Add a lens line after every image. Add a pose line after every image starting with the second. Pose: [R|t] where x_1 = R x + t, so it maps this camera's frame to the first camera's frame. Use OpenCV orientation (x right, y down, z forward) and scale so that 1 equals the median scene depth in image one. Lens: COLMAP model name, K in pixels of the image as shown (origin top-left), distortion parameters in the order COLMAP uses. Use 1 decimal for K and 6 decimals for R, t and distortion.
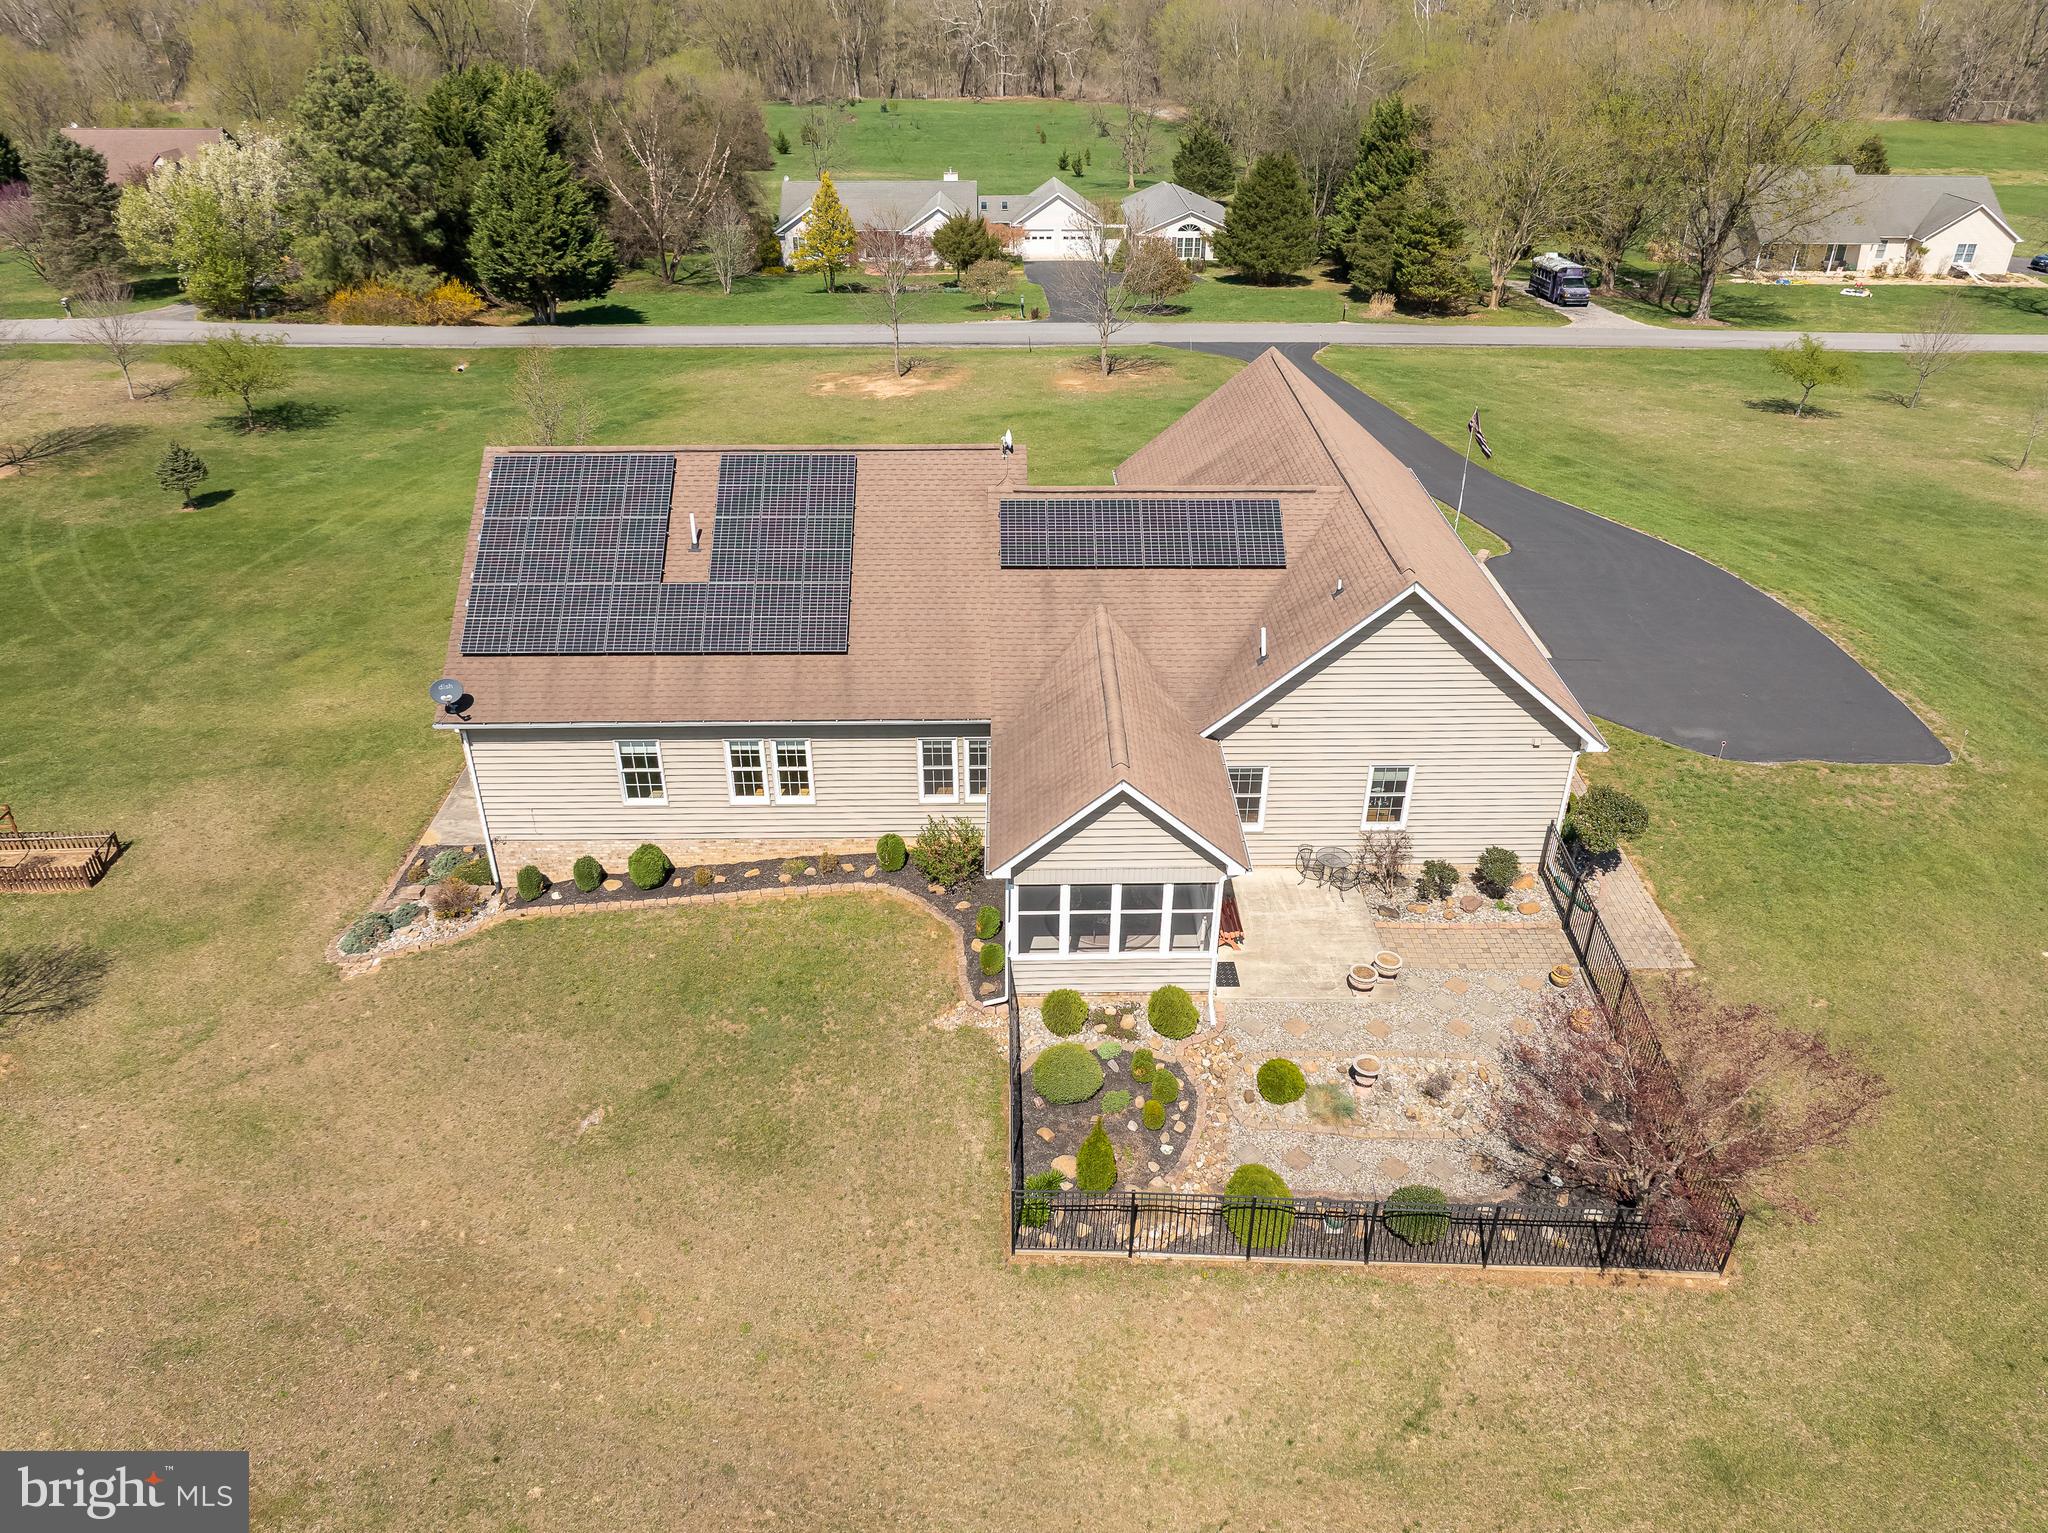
lens RADIAL K [[1451.4, 0, 1024.0], [0, 1451.4, 765.4], [0, 0, 1]] dist [-0.039612, 0.009987]
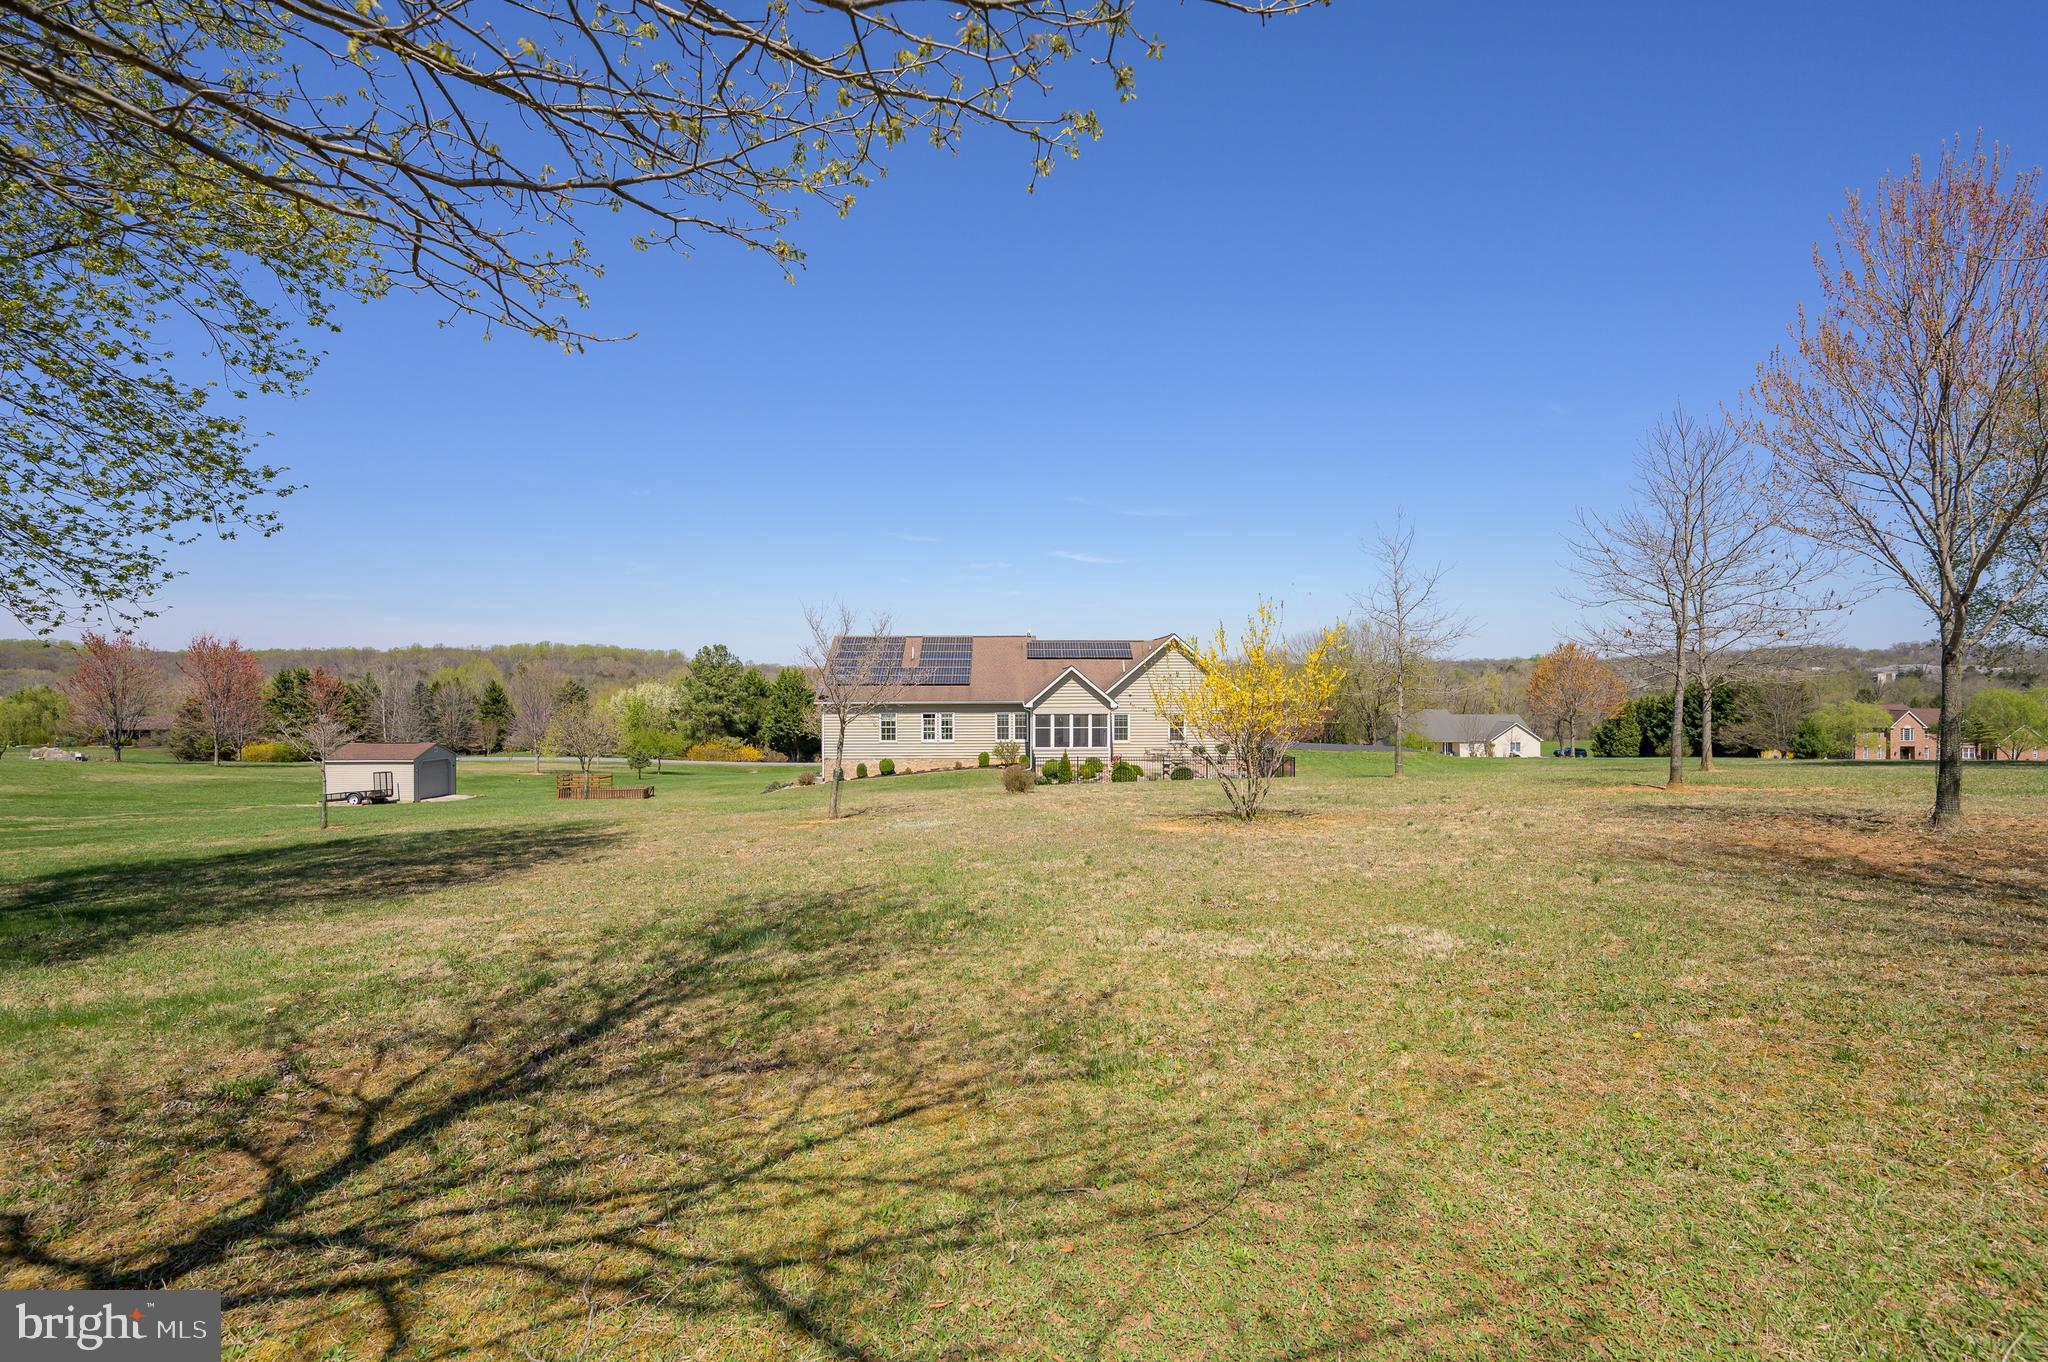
lens RADIAL K [[908.1, 0, 1012.3], [0, 908.1, 686.7], [0, 0, 1]] dist [-0.001963, 0.000487]
pose [[0.999868, -0.005103, -0.015415, -0.017664], [-0.003502, 0.859225, -0.511586, 0.774337], [0.015856, 0.511573, 0.859094, -0.431354]]
